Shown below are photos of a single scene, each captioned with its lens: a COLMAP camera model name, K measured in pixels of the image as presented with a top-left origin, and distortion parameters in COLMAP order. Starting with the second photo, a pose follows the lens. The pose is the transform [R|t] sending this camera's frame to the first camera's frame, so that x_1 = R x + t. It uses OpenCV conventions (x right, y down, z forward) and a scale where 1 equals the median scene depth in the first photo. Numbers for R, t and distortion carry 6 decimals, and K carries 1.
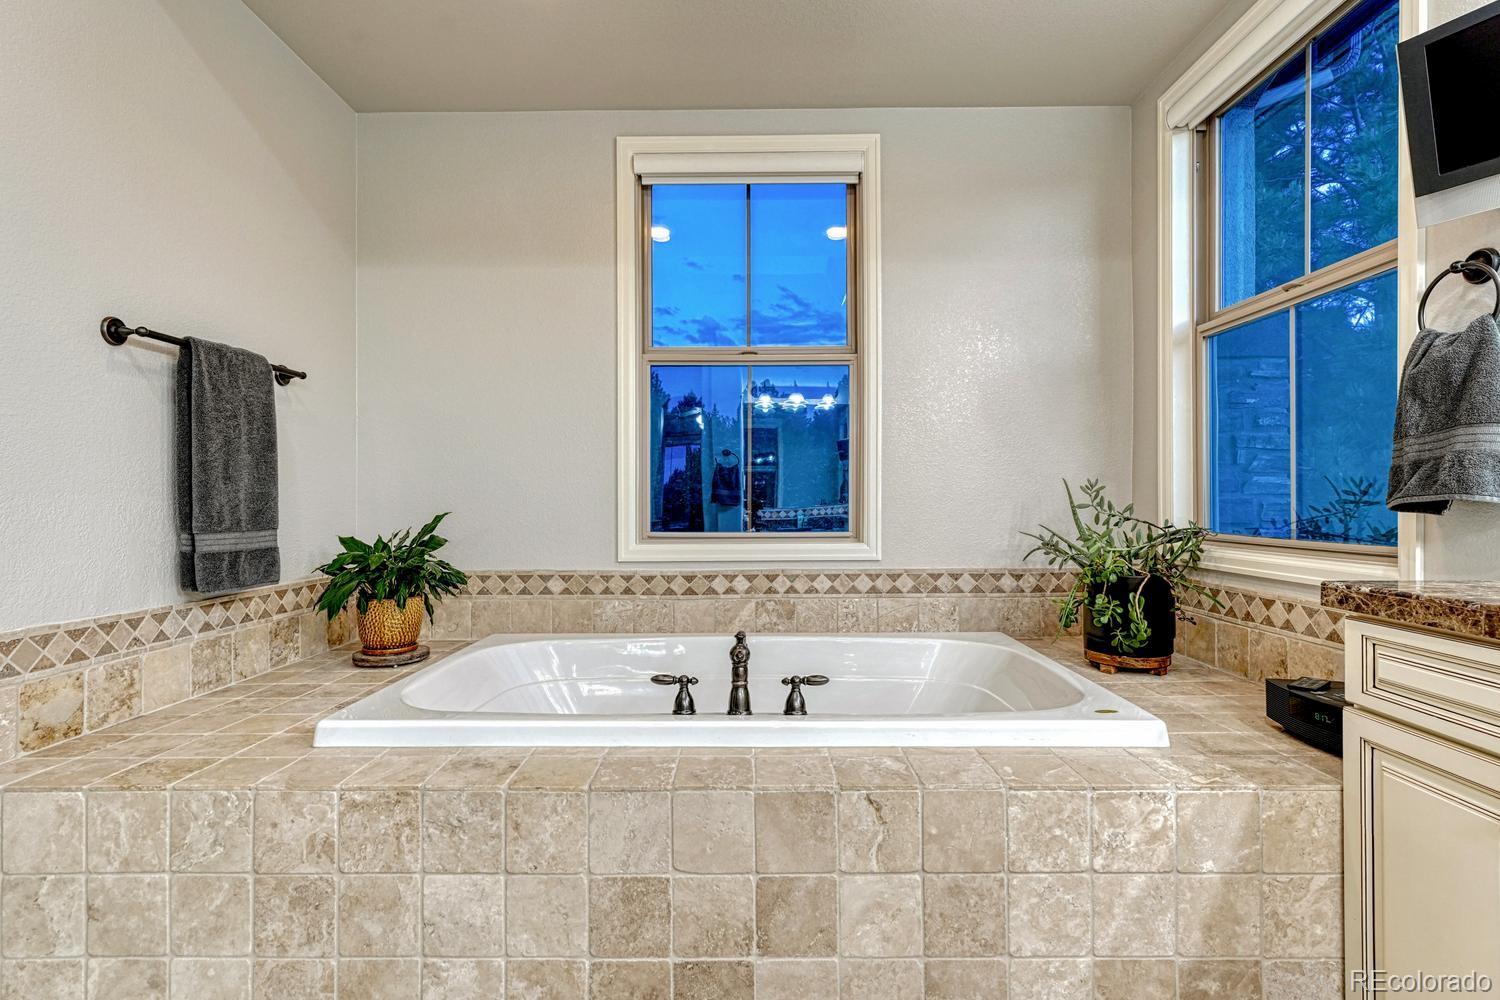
lens RADIAL K [[726.5, 0, 750.0], [0, 726.5, 500.0], [0, 0, 1]] dist [-0.000379, 0.000021]
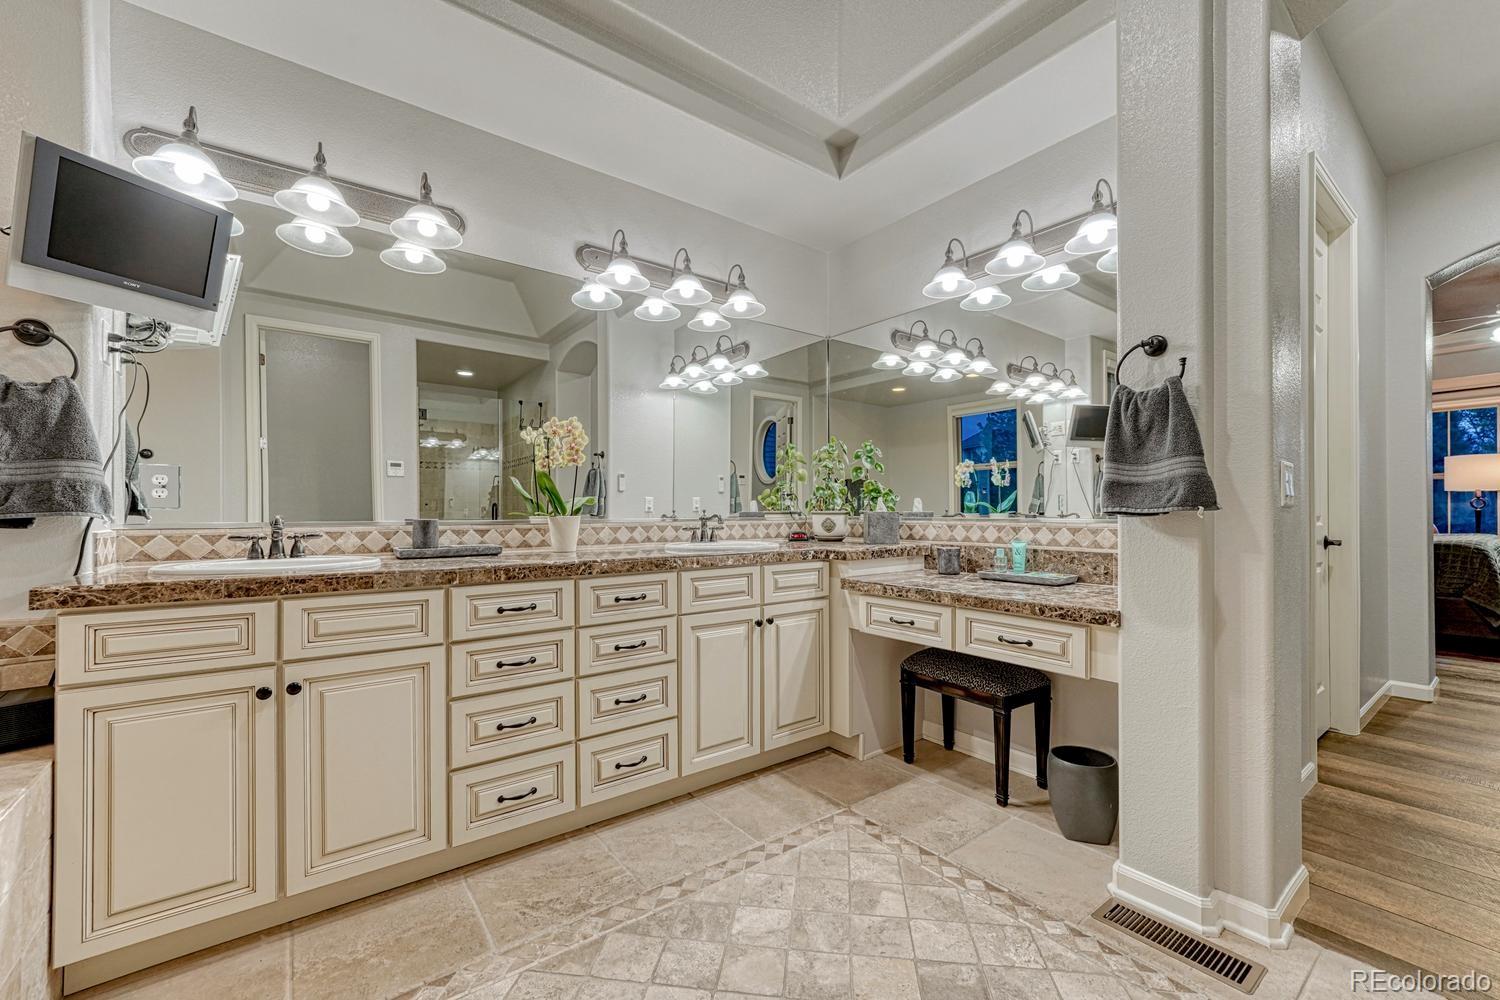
lens RADIAL K [[610.5, 0, 745.2], [0, 610.5, 506.7], [0, 0, 1]] dist [0.000649, 0.000093]
pose [[-0.604708, 0.014533, 0.796314, -0.584245], [0.002953, 0.999868, -0.016005, 0.003716], [-0.796442, -0.007327, -0.604671, 0.649170]]
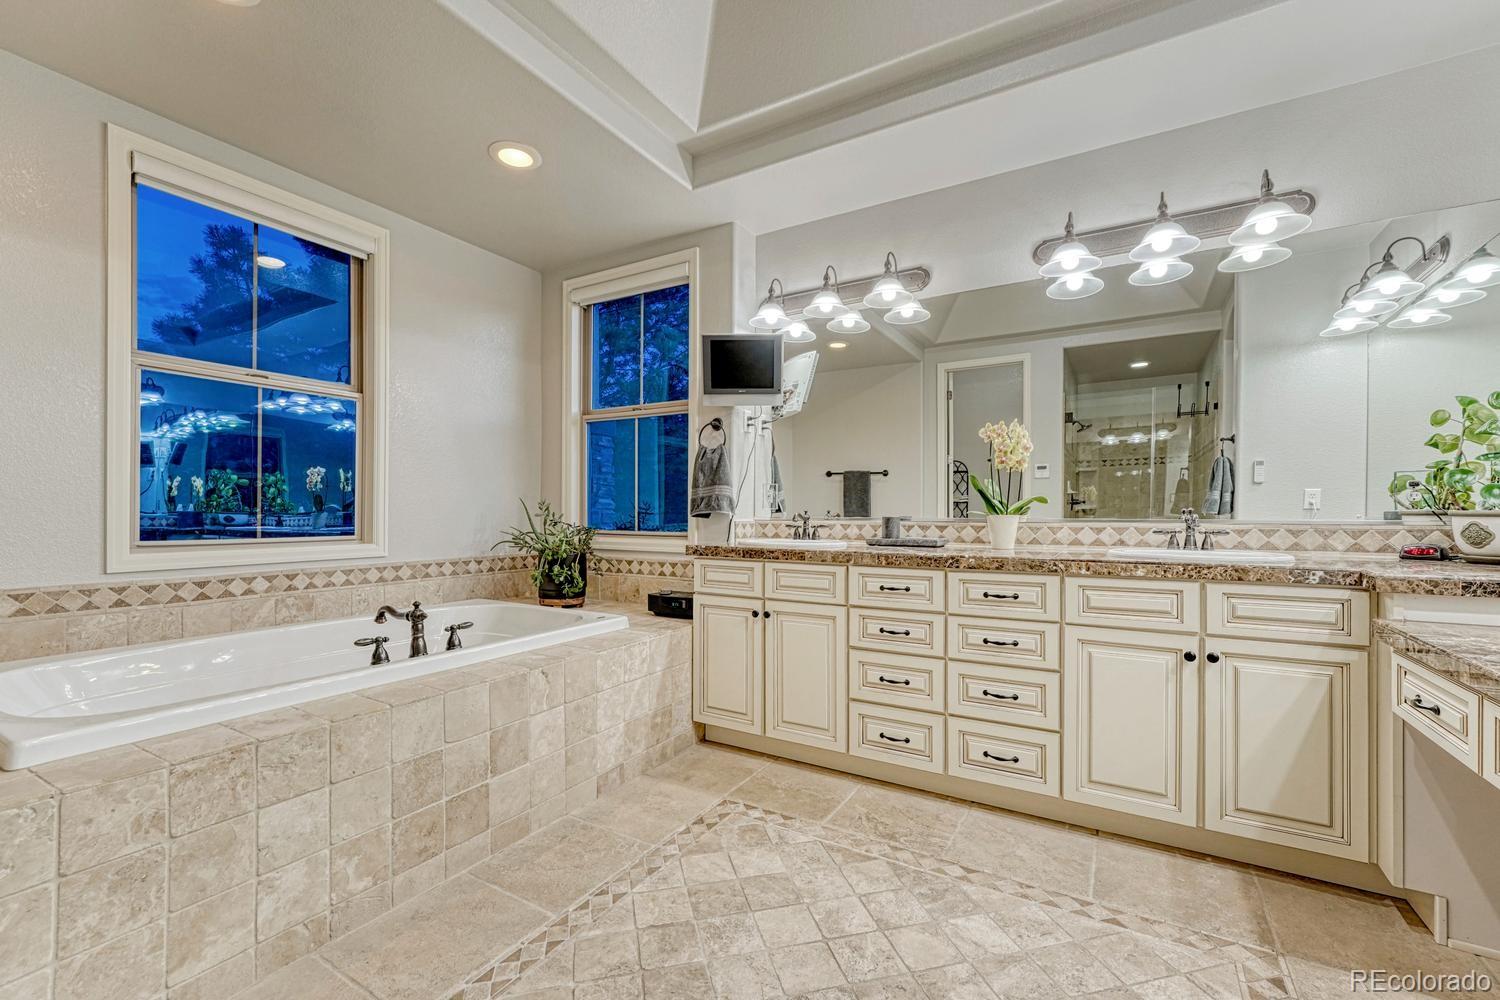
lens RADIAL K [[619.4, 0, 750.0], [0, 619.4, 500.0], [0, 0, 1]] dist [-0.002419, 0.000196]
pose [[0.505114, 0.021615, 0.862782, -0.868744], [-0.007367, 0.999758, -0.020734, -0.000023], [-0.863021, 0.004116, 0.505151, -0.240794]]
